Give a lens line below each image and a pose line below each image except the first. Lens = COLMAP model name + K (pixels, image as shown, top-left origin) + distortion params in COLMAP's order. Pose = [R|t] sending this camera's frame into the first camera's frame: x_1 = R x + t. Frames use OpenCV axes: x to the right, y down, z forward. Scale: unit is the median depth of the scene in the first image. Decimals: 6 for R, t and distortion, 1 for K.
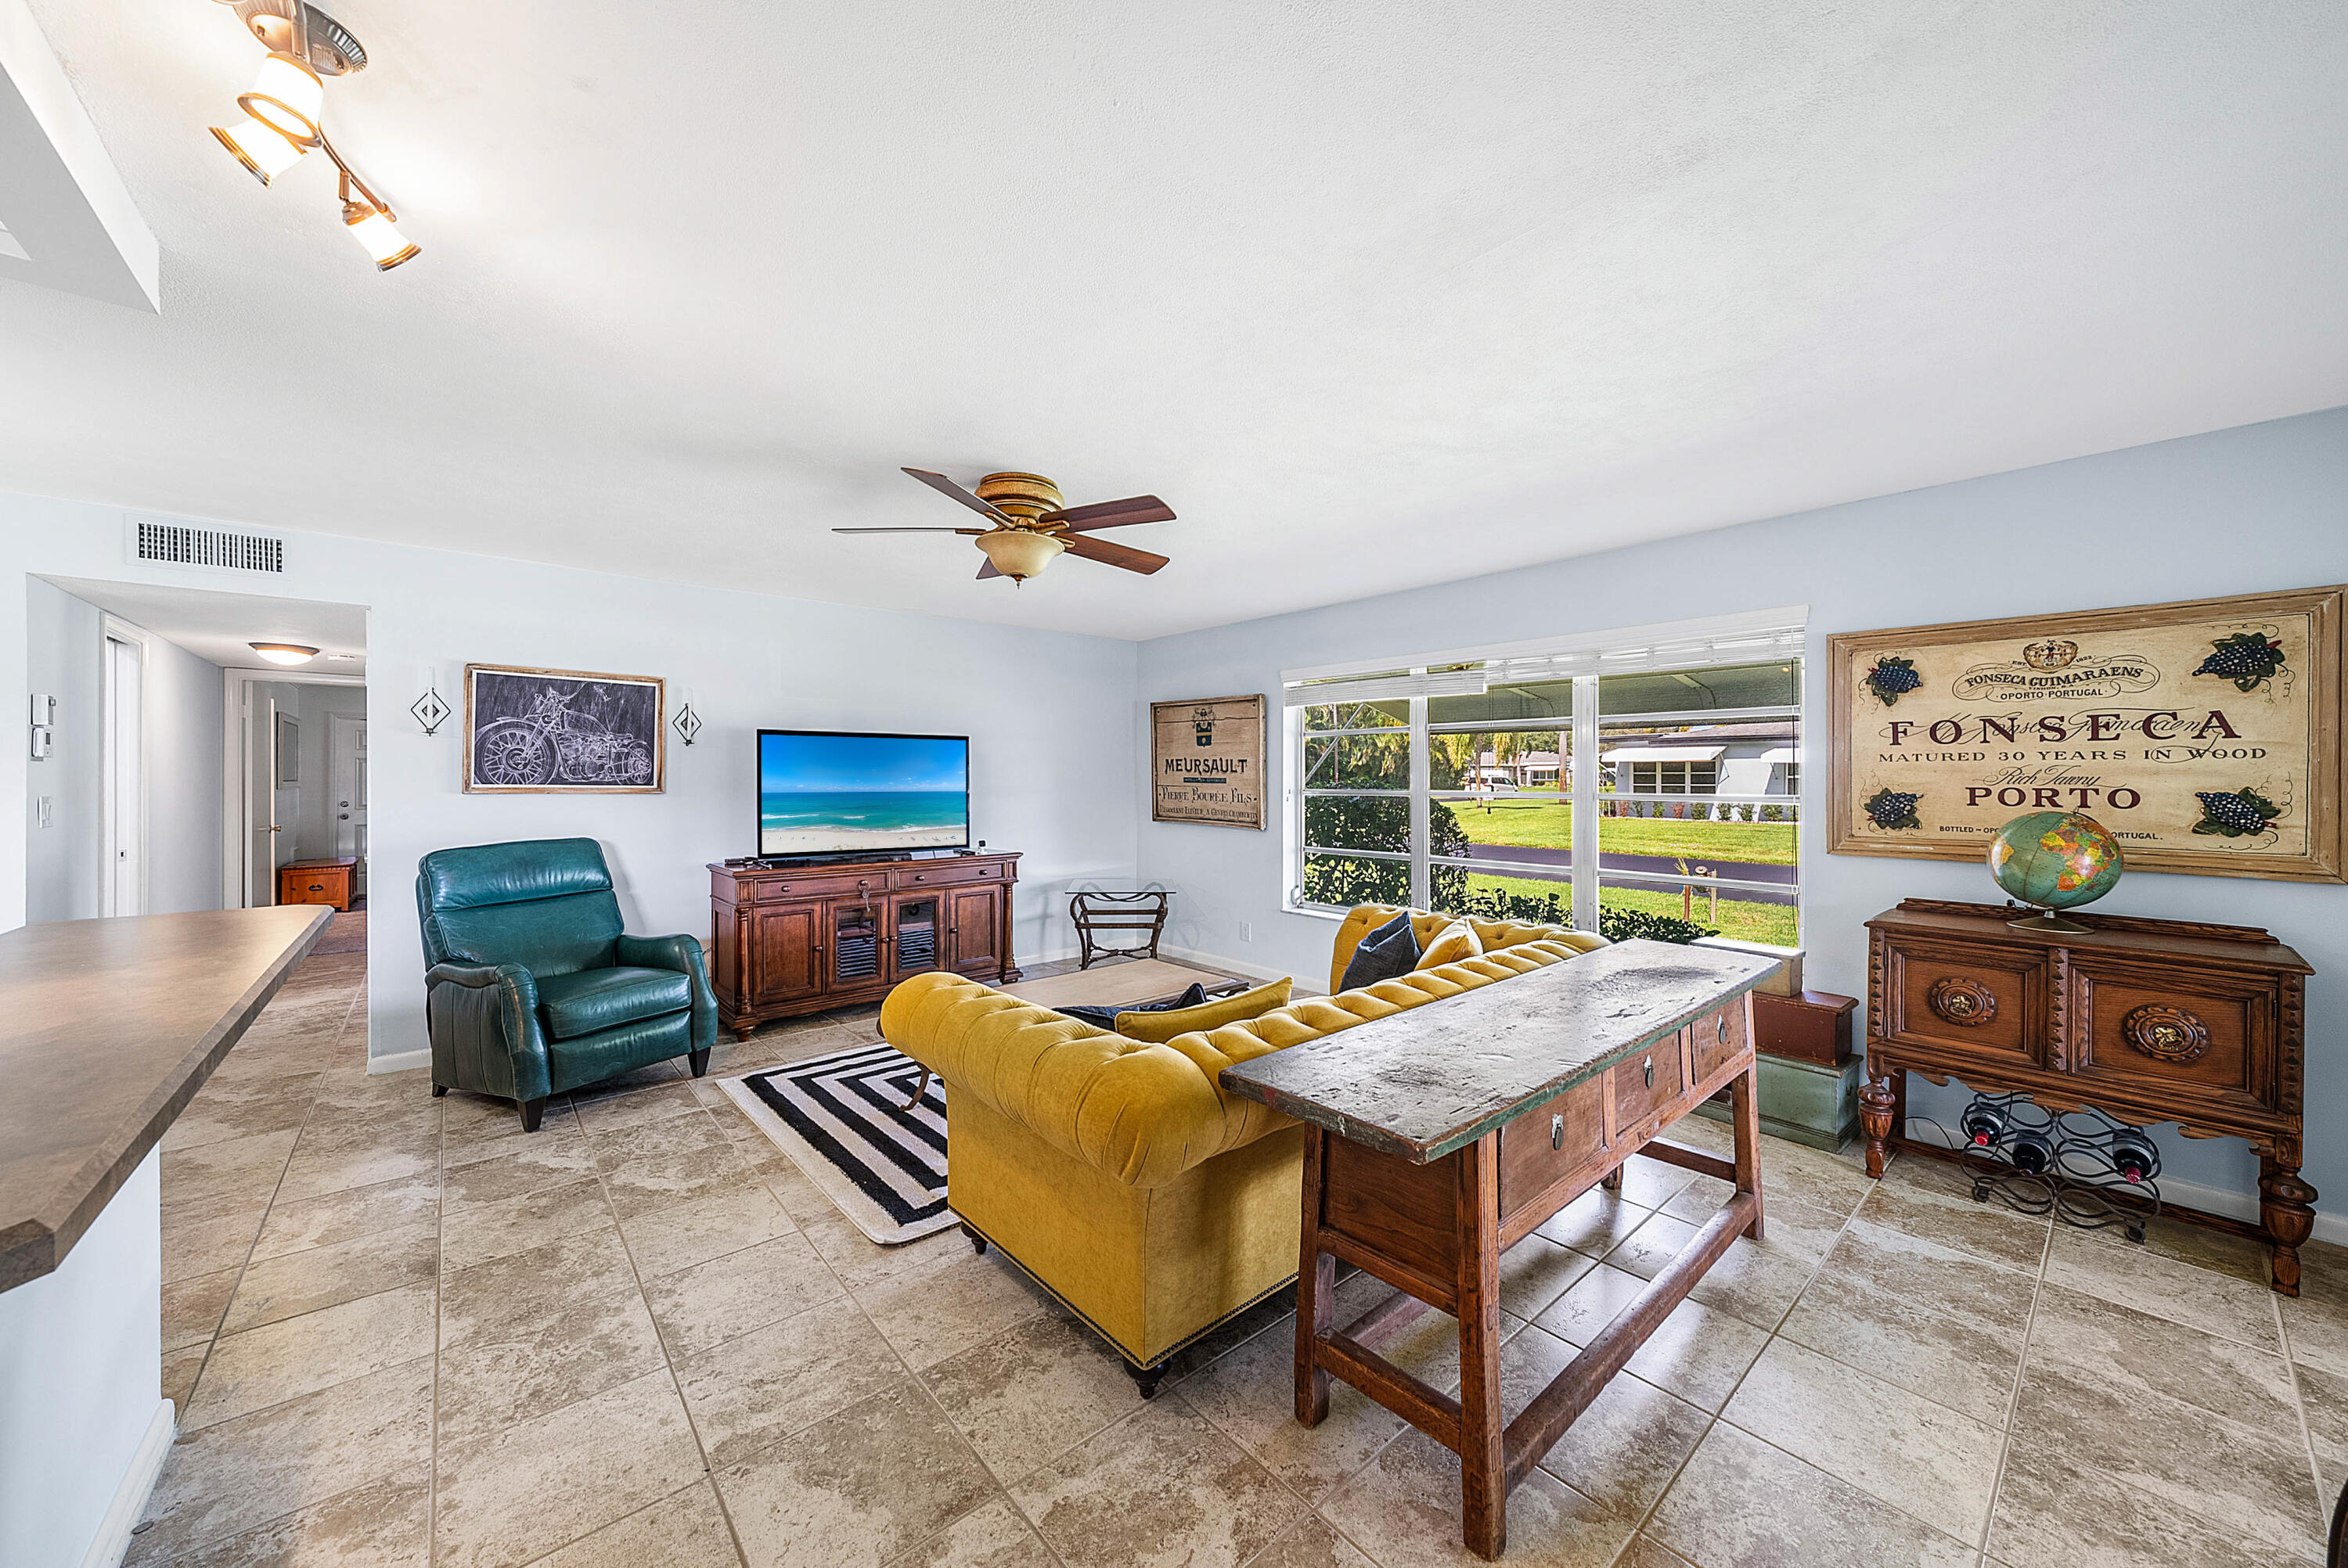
lens RADIAL K [[849.7, 0, 1188.9], [0, 849.7, 780.6], [0, 0, 1]] dist [-0.002728, -0.000024]
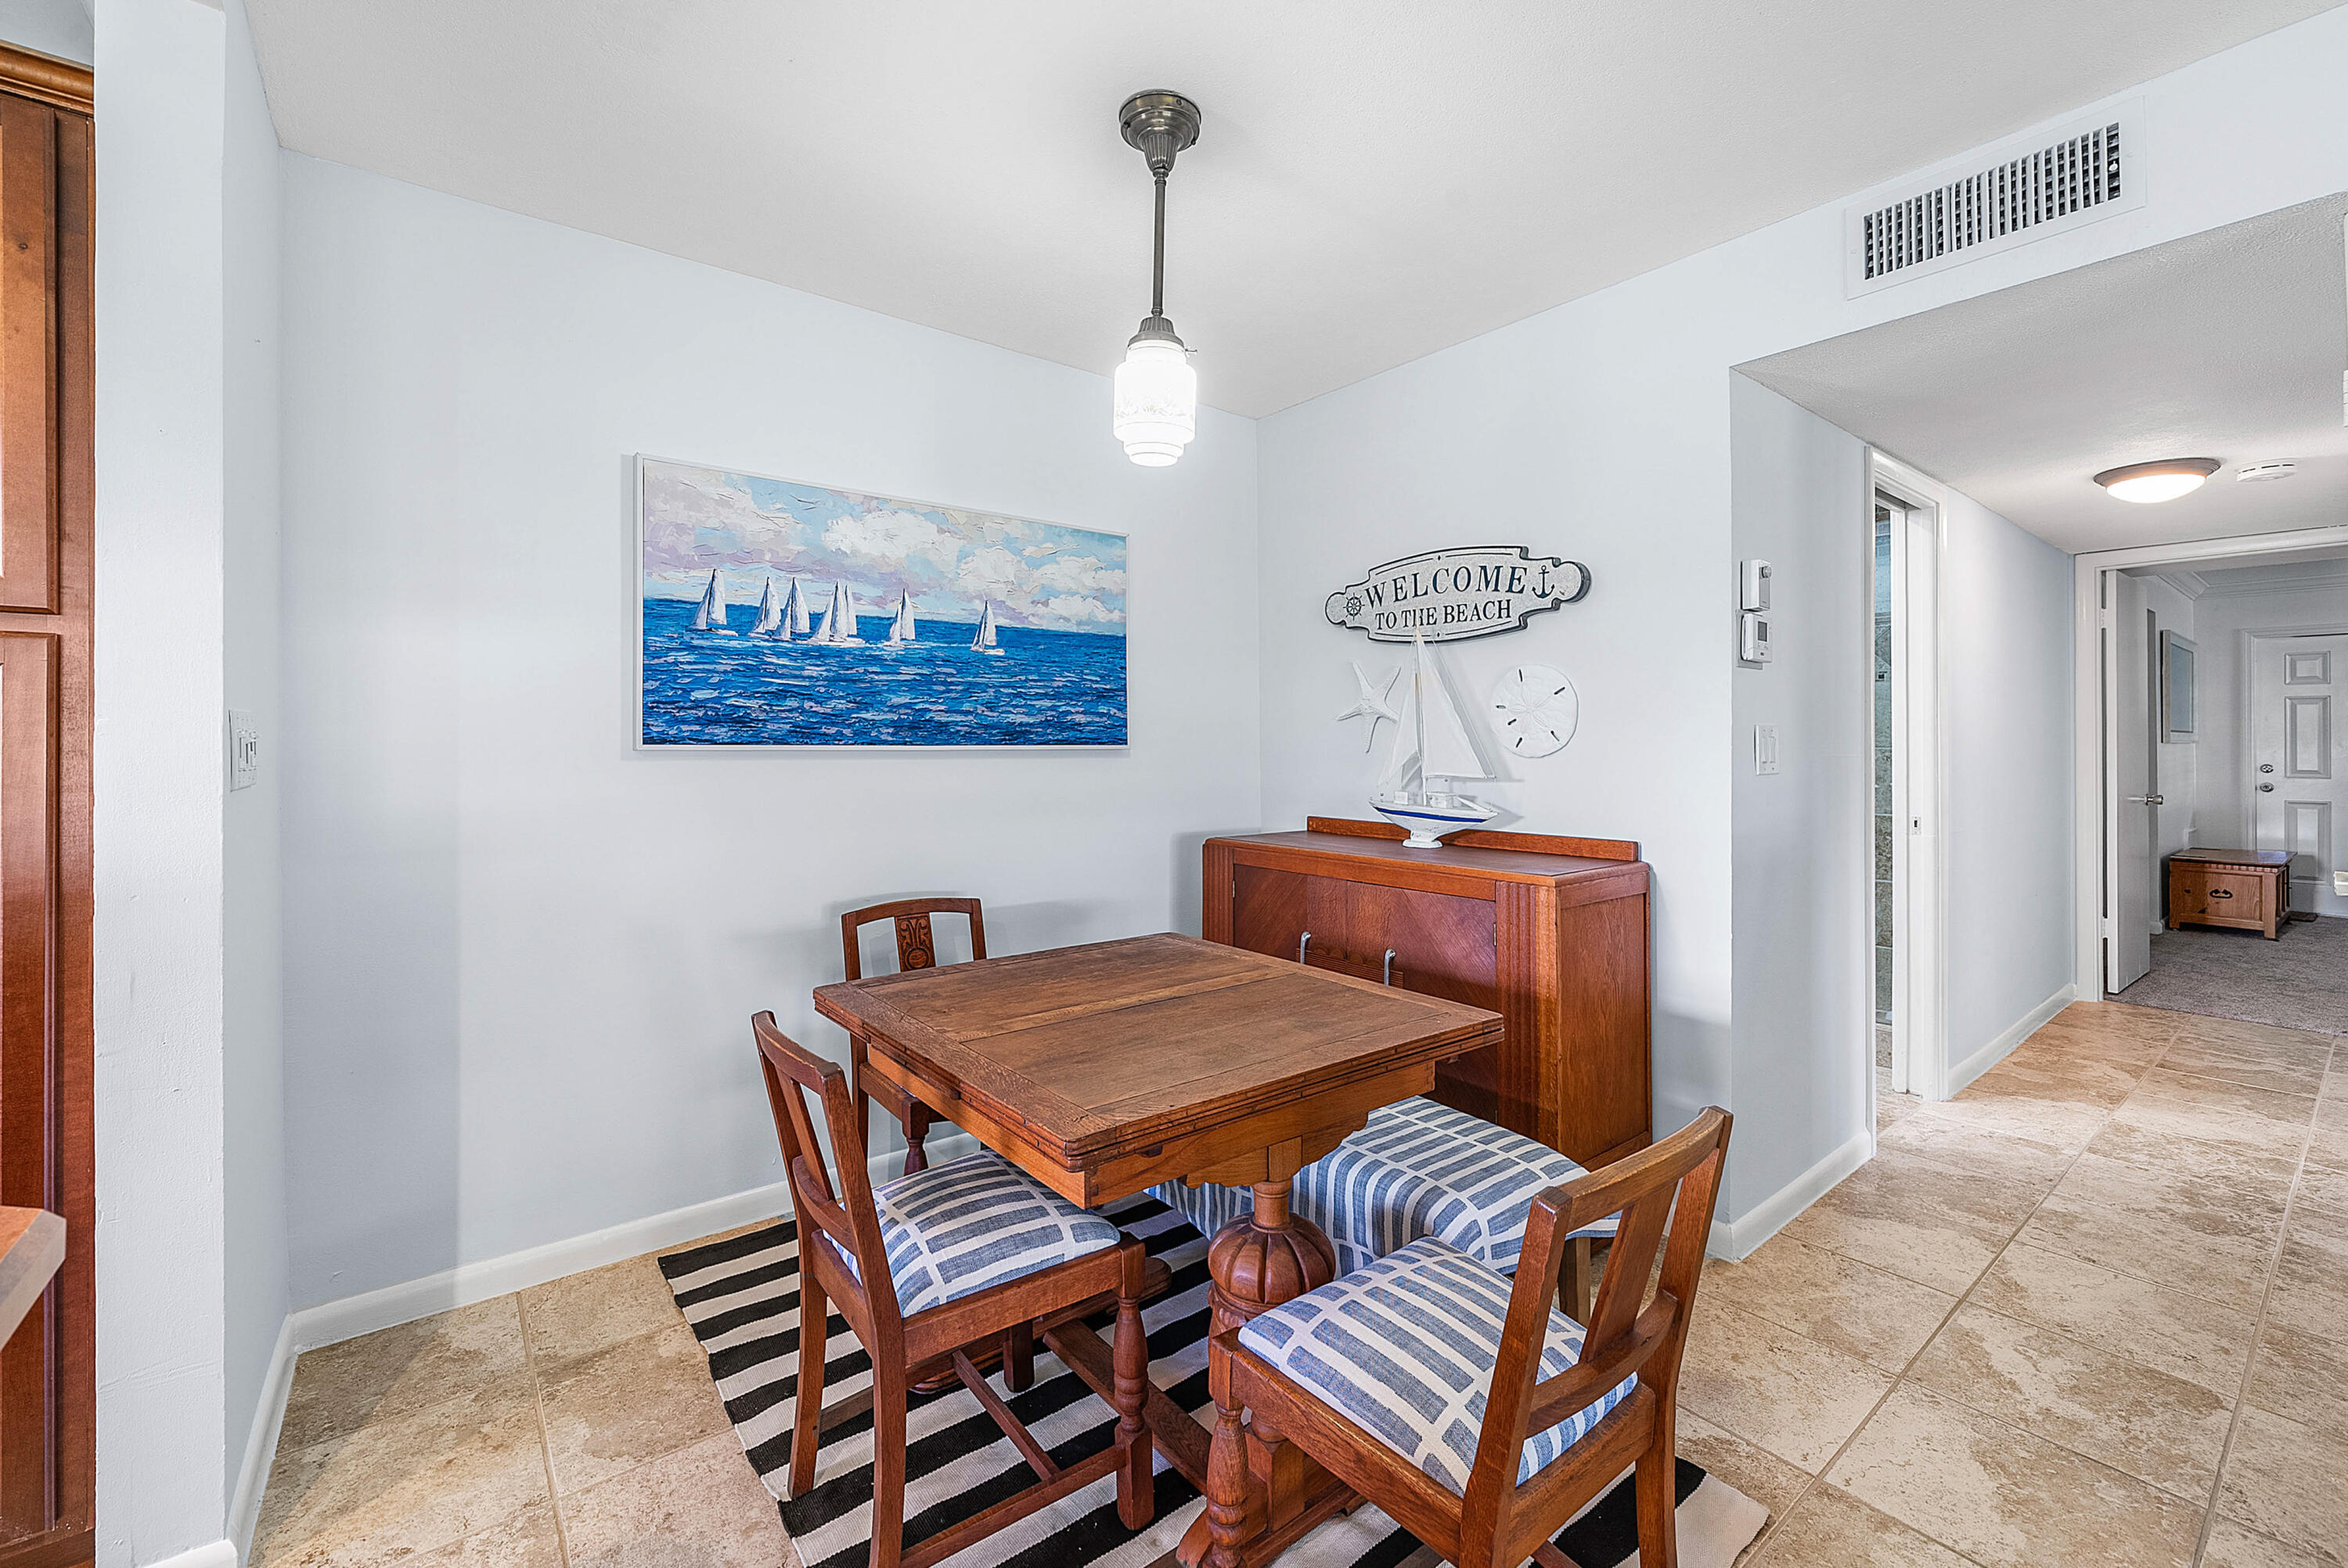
lens RADIAL K [[958.2, 0, 1196.2], [0, 958.2, 742.3], [0, 0, 1]] dist [0.003242, 0.000154]
pose [[-0.049482, -0.005804, -0.998758, -0.451453], [0.000950, 0.999982, -0.005858, 0.024661], [0.998775, -0.001239, -0.049475, 0.446611]]
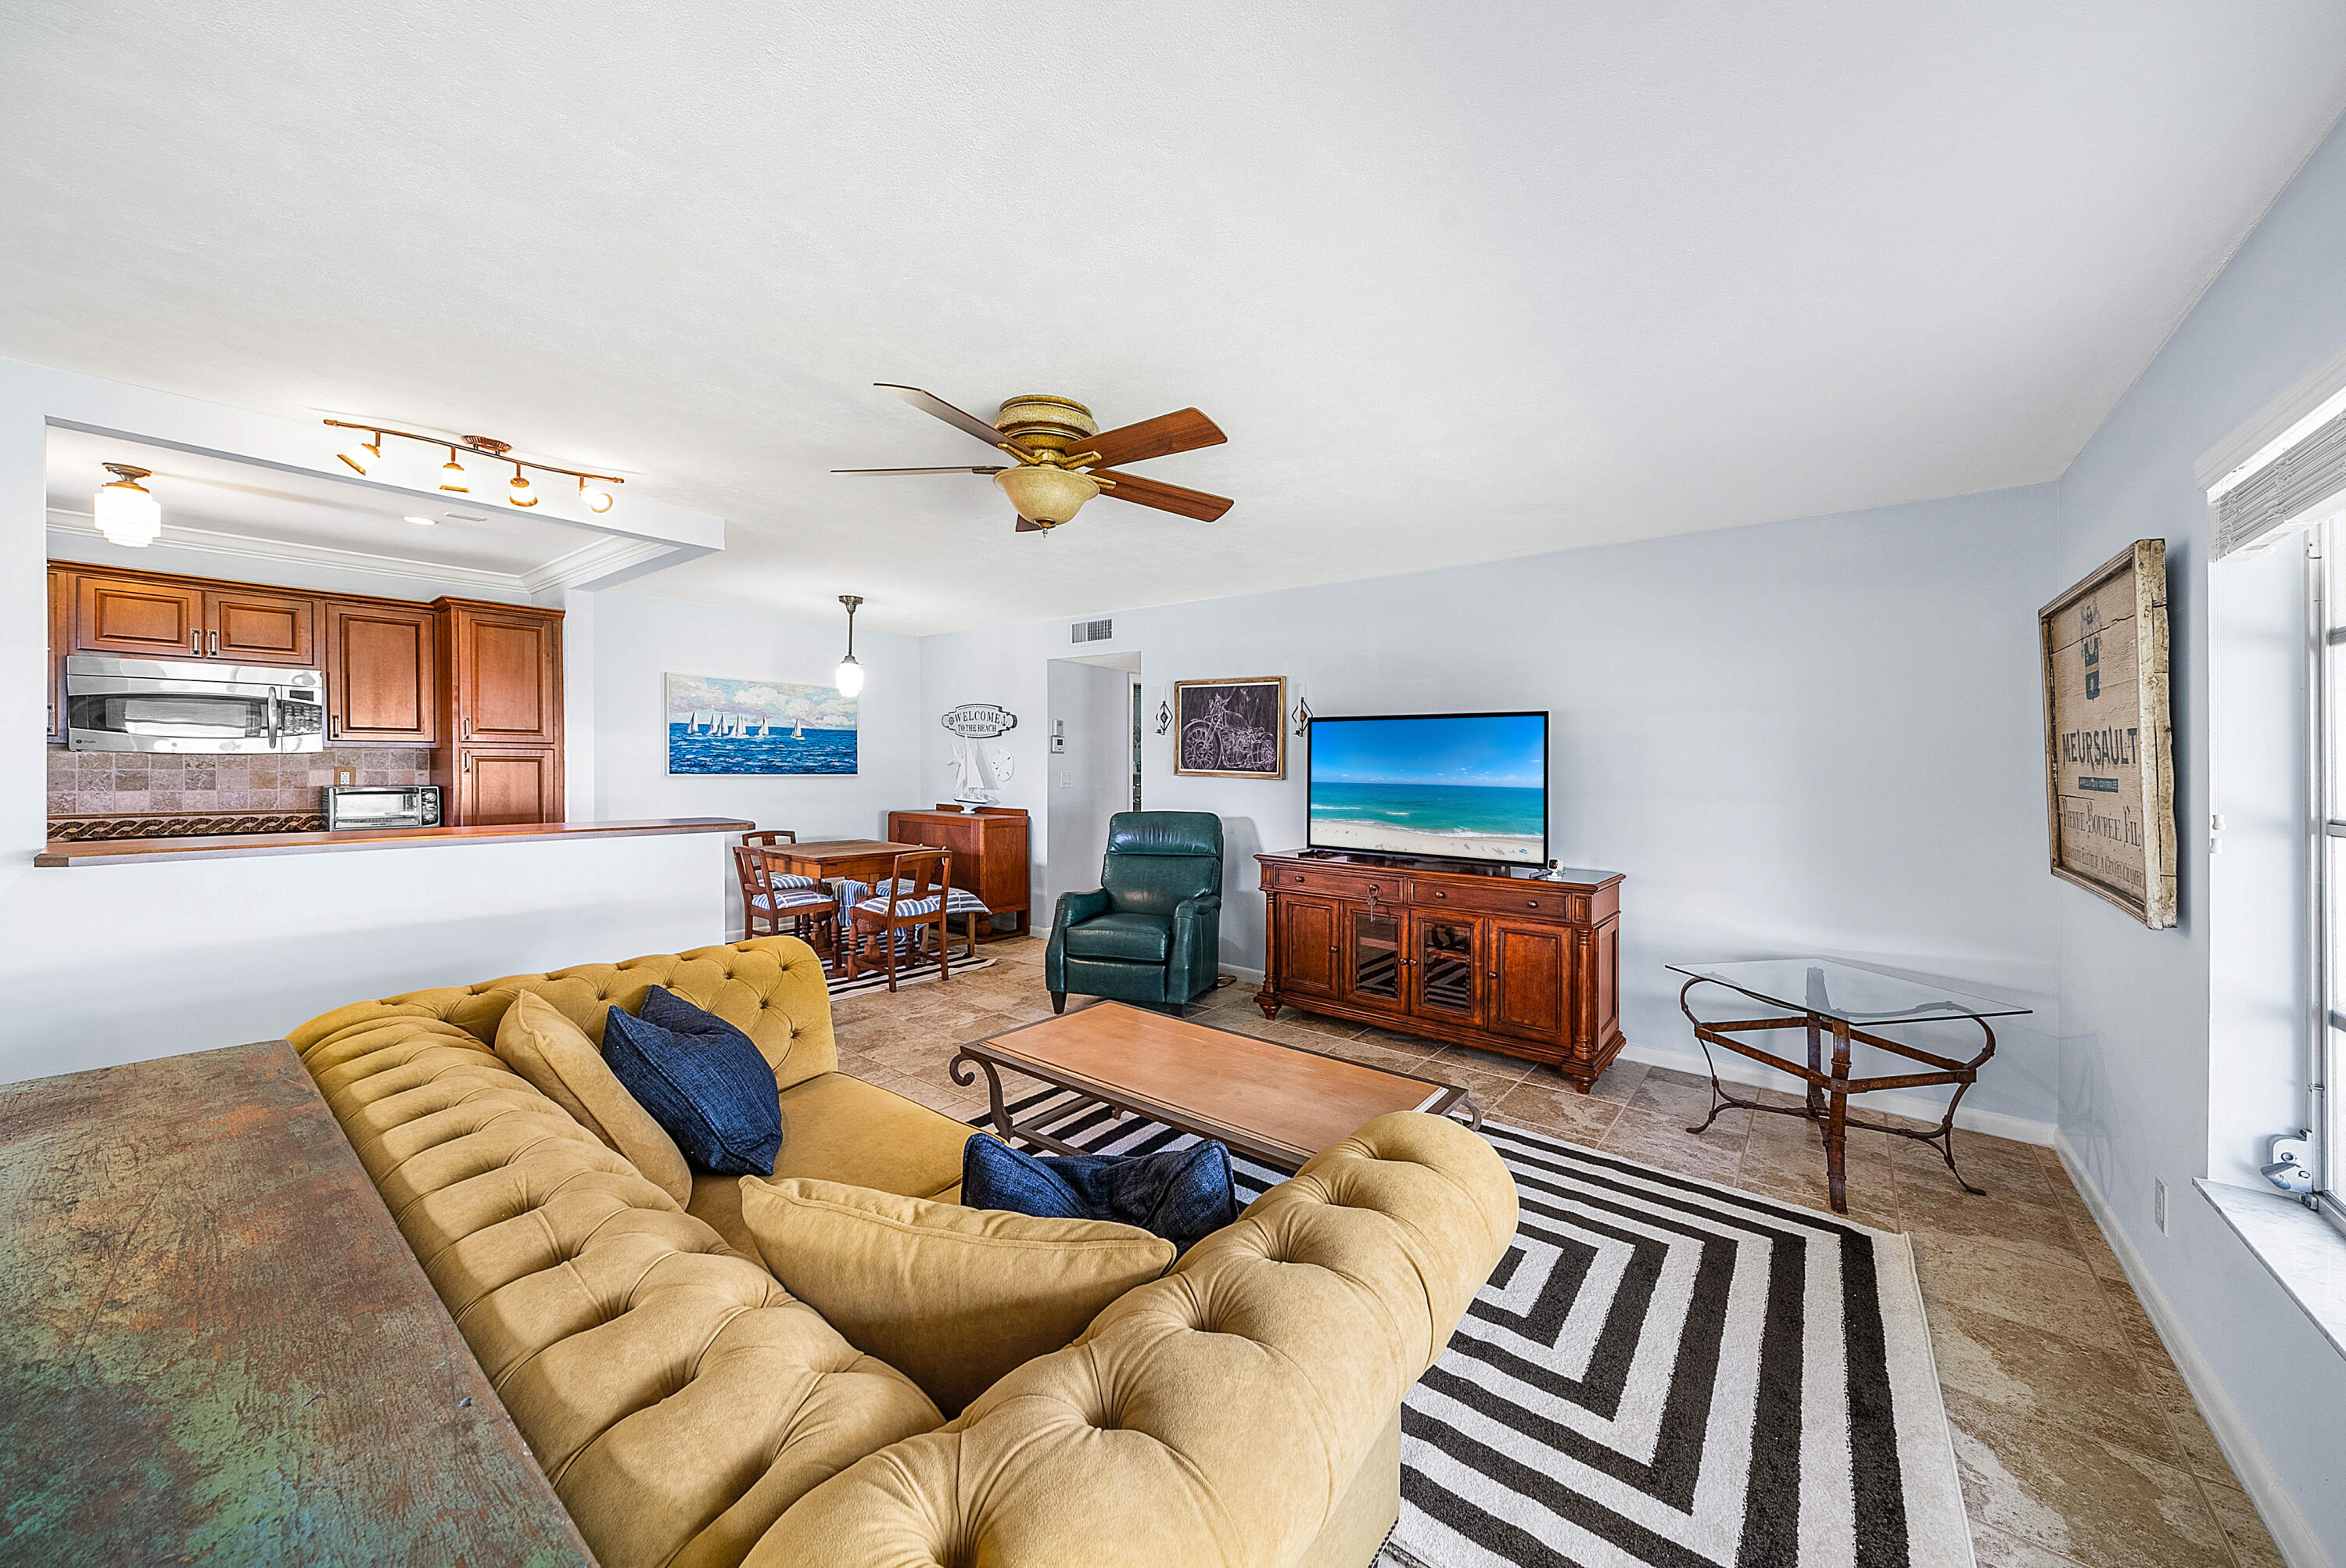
lens RADIAL K [[849.1, 0, 1184.6], [0, 849.1, 776.0], [0, 0, 1]] dist [-0.002728, -0.000024]
pose [[0.161090, 0.018342, -0.986769, 0.459598], [-0.012670, 0.999783, 0.016515, -0.006439], [0.986858, 0.009842, 0.161288, 0.696172]]
